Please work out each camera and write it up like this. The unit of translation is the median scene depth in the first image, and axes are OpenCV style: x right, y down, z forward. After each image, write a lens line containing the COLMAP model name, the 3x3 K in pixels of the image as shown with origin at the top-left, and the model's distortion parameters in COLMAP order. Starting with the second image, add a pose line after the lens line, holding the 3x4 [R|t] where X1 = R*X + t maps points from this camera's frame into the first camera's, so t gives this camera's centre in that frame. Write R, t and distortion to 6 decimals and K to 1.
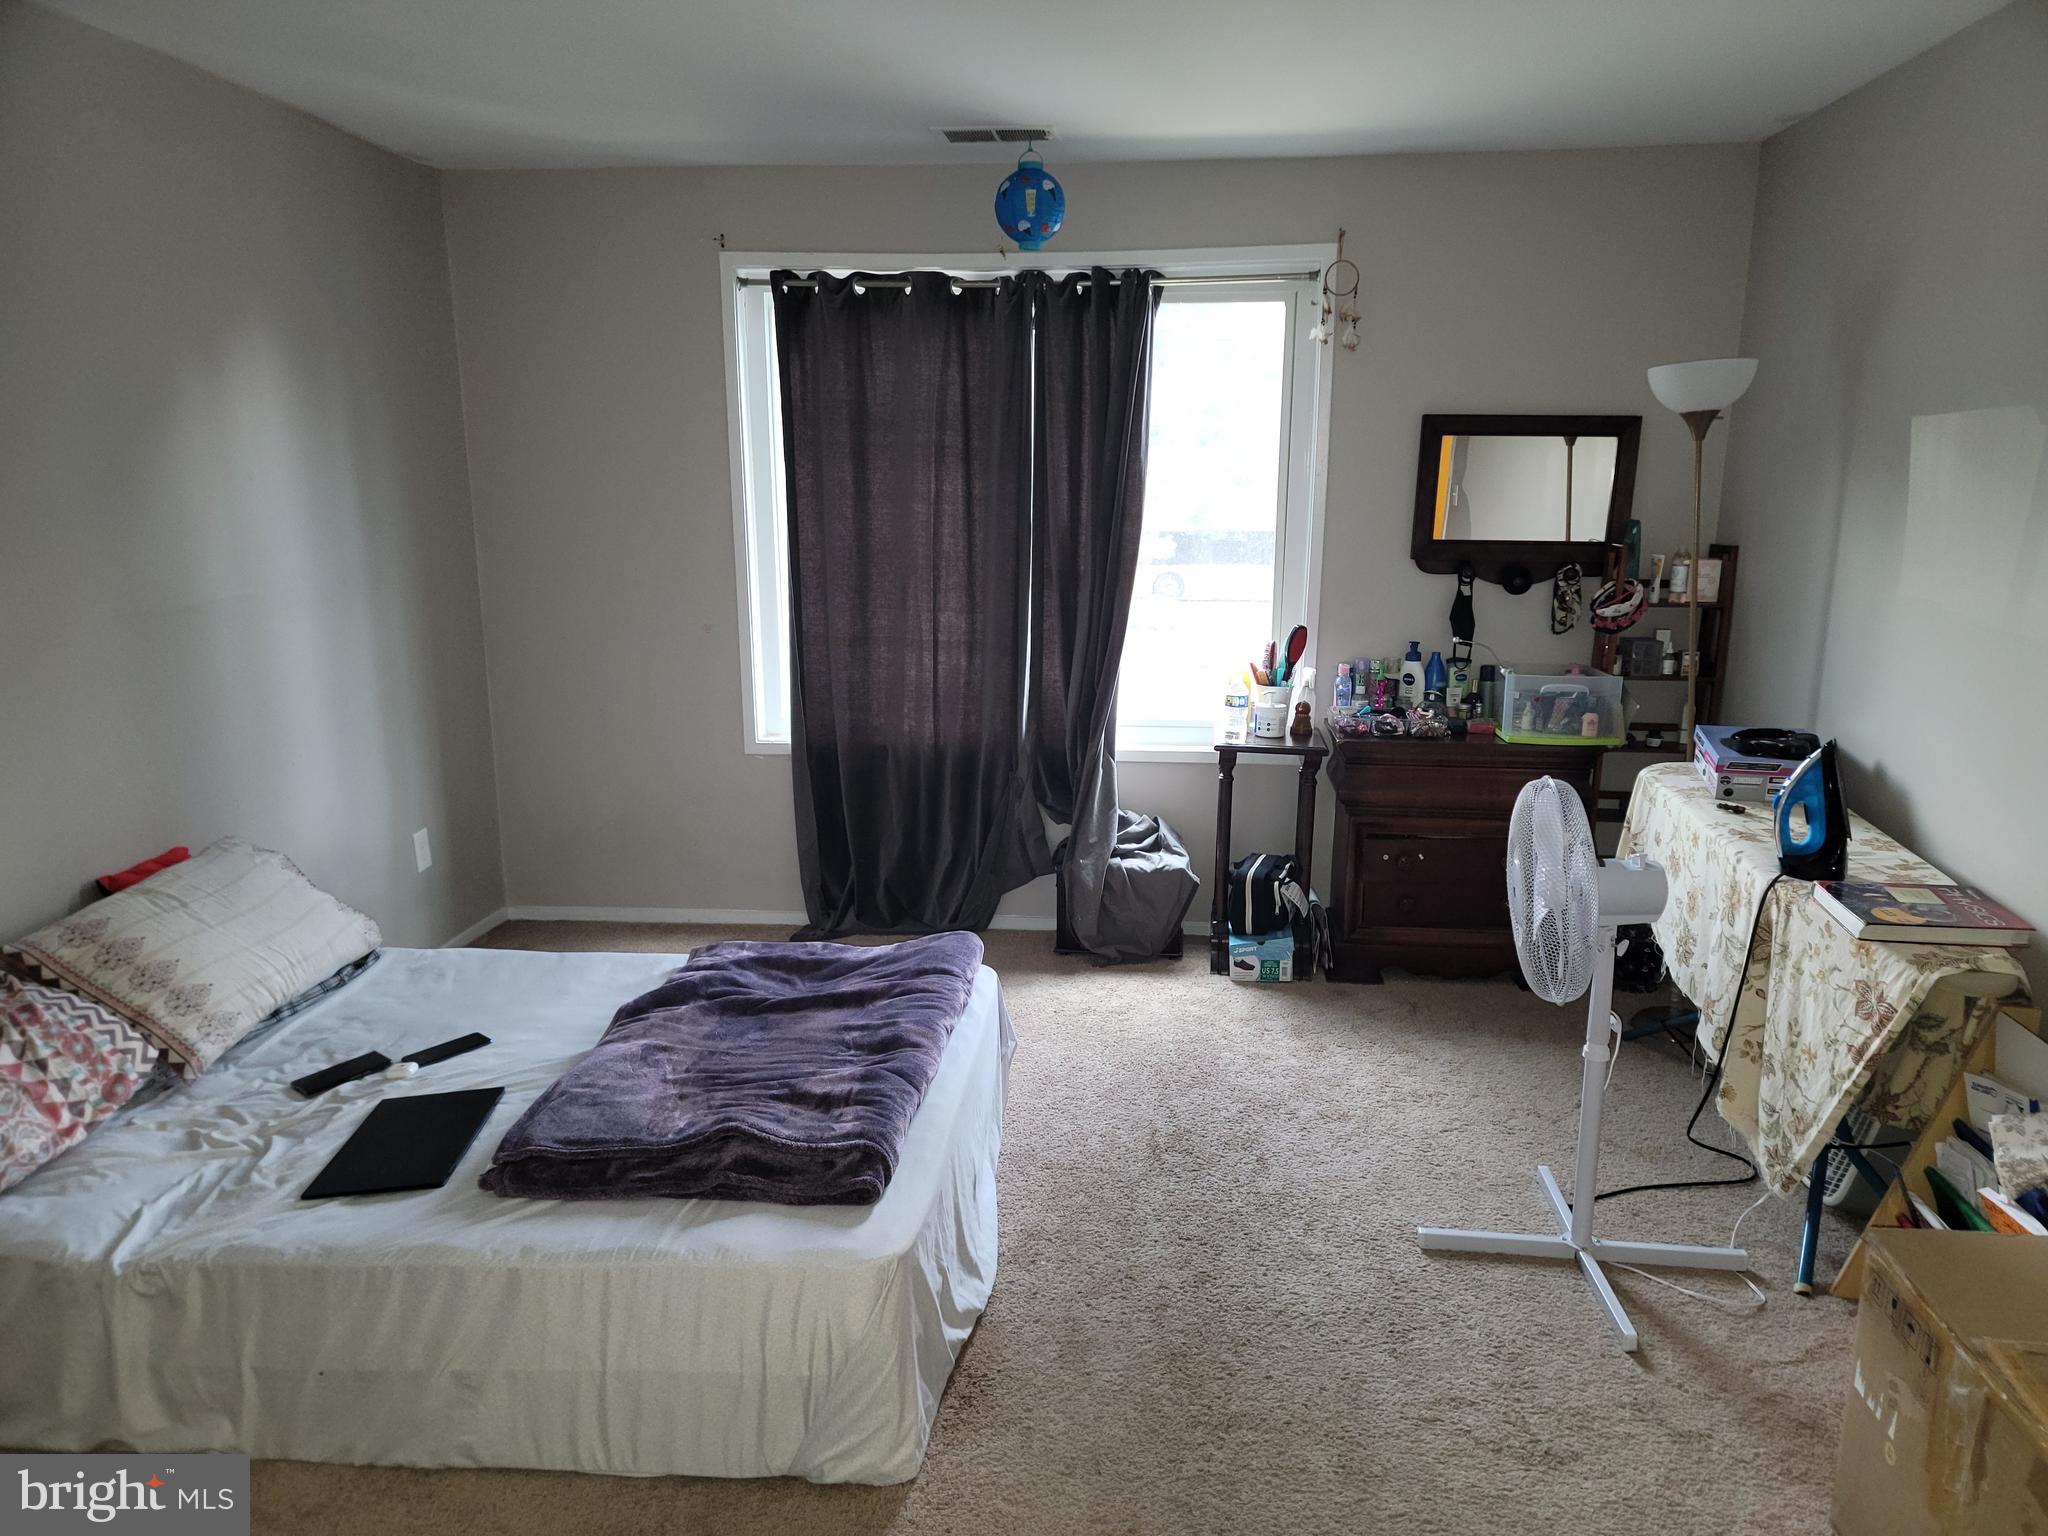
lens RADIAL K [[1422.3, 0, 1026.6], [0, 1422.3, 778.1], [0, 0, 1]] dist [0.056736, -0.054417]
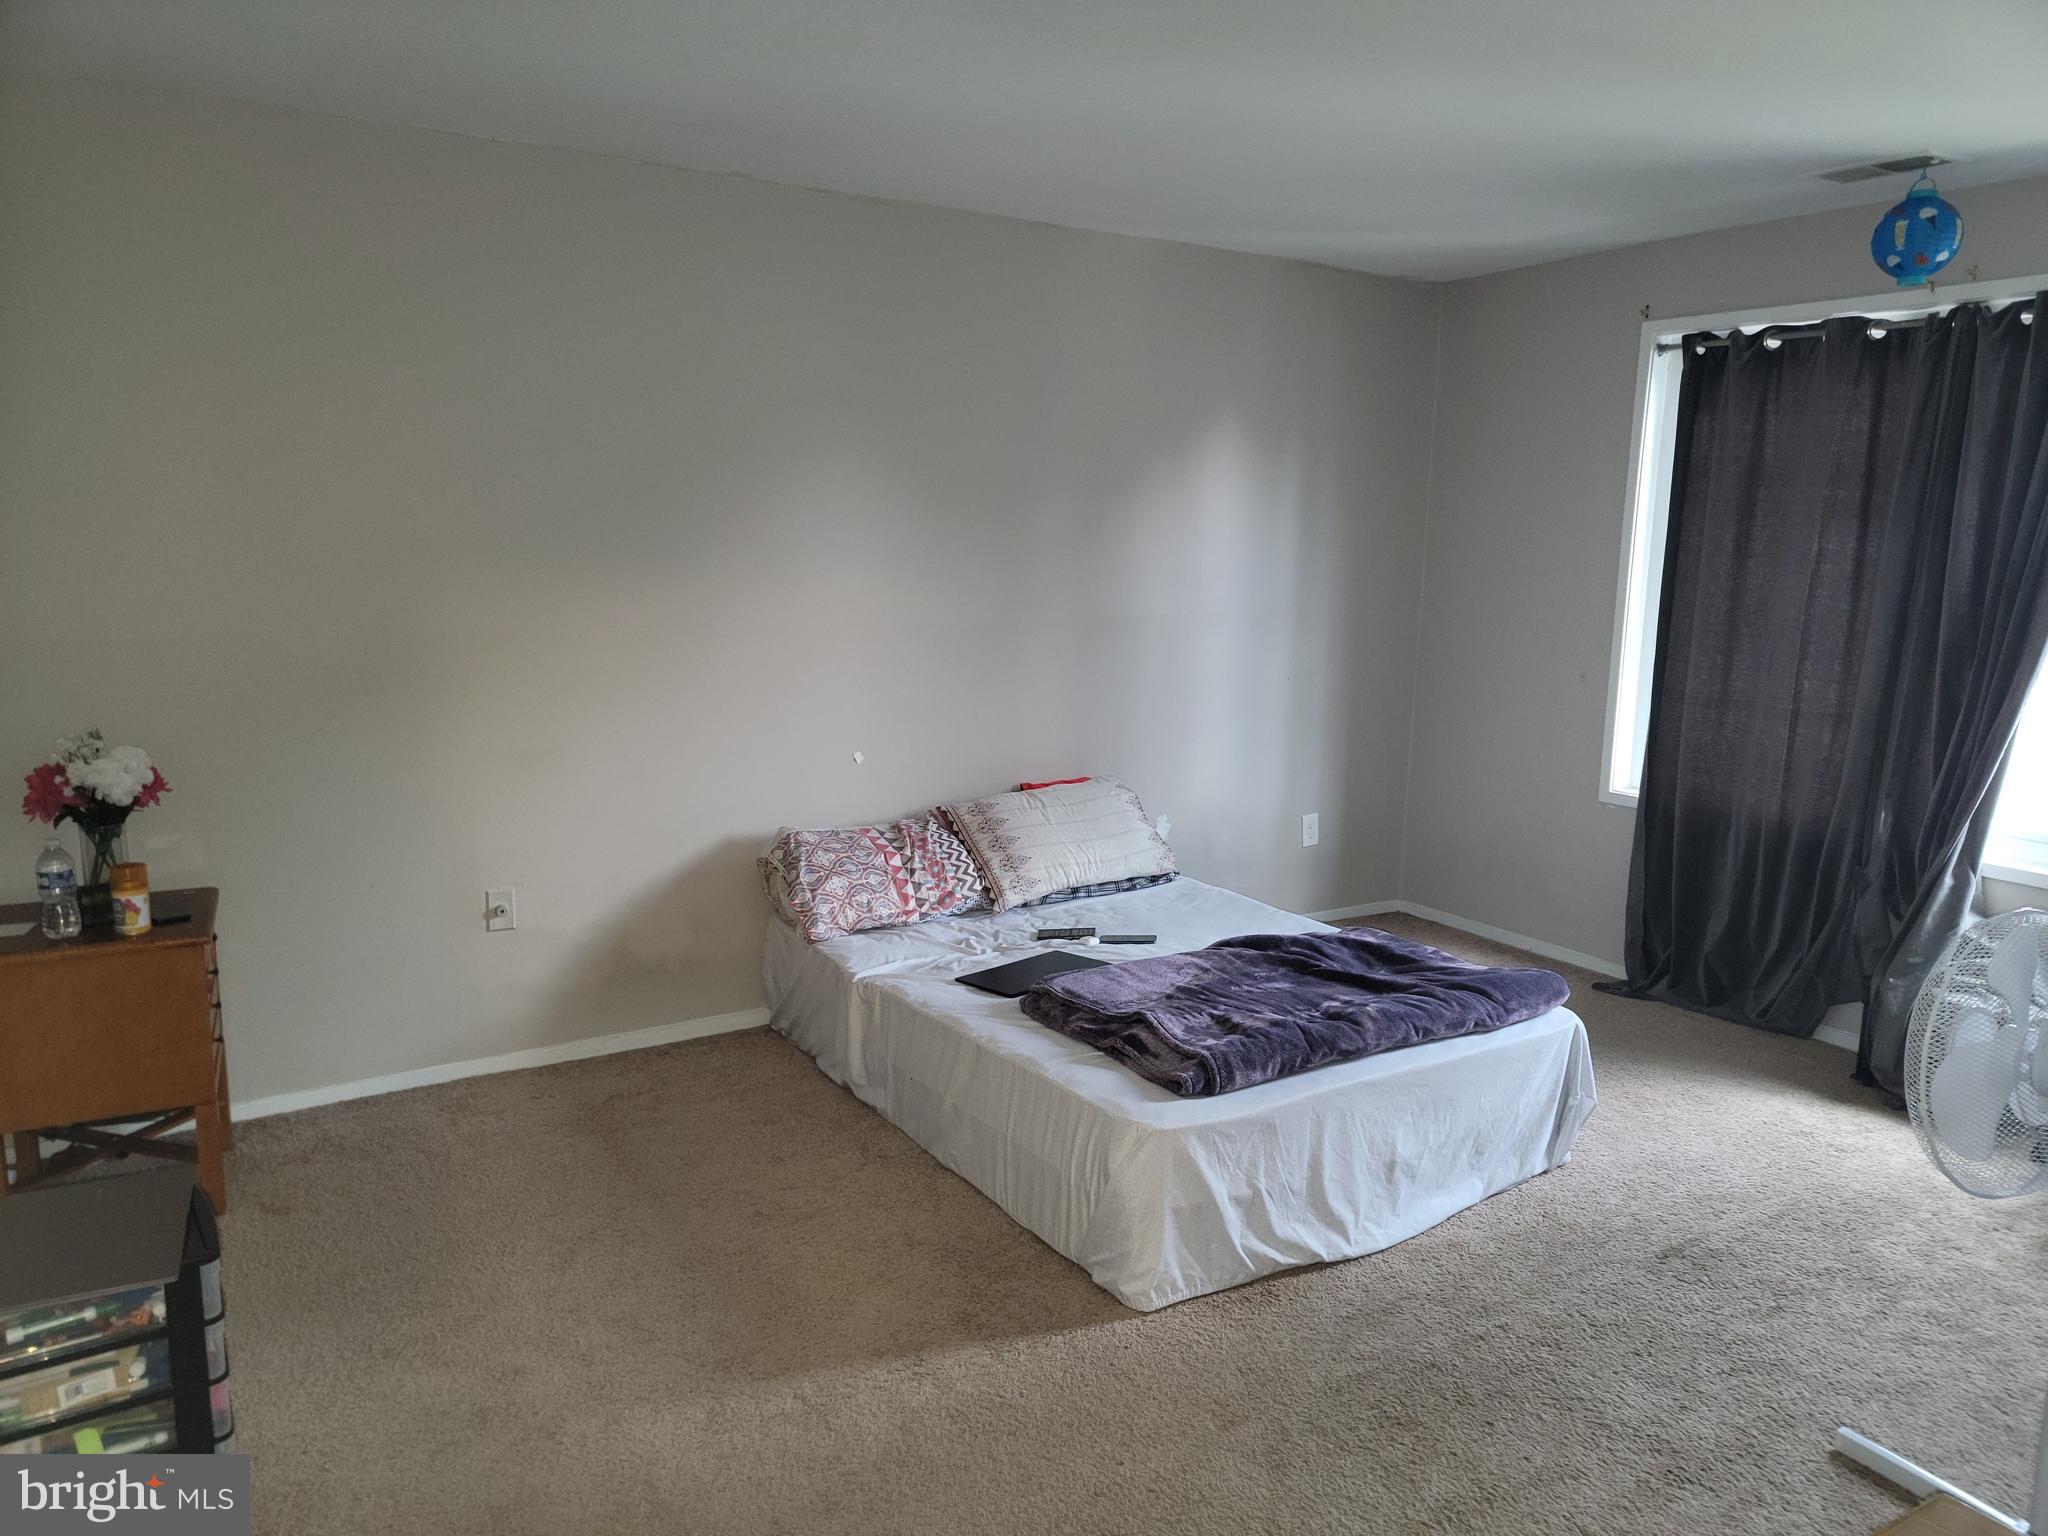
lens RADIAL K [[1422.3, 0, 1027.8], [0, 1422.3, 761.3], [0, 0, 1]] dist [0.056736, -0.054417]
pose [[0.590463, 0.136866, -0.795375, 0.547202], [-0.183465, 0.982477, 0.032863, -0.004931], [0.785935, 0.126519, 0.605227, 0.070033]]
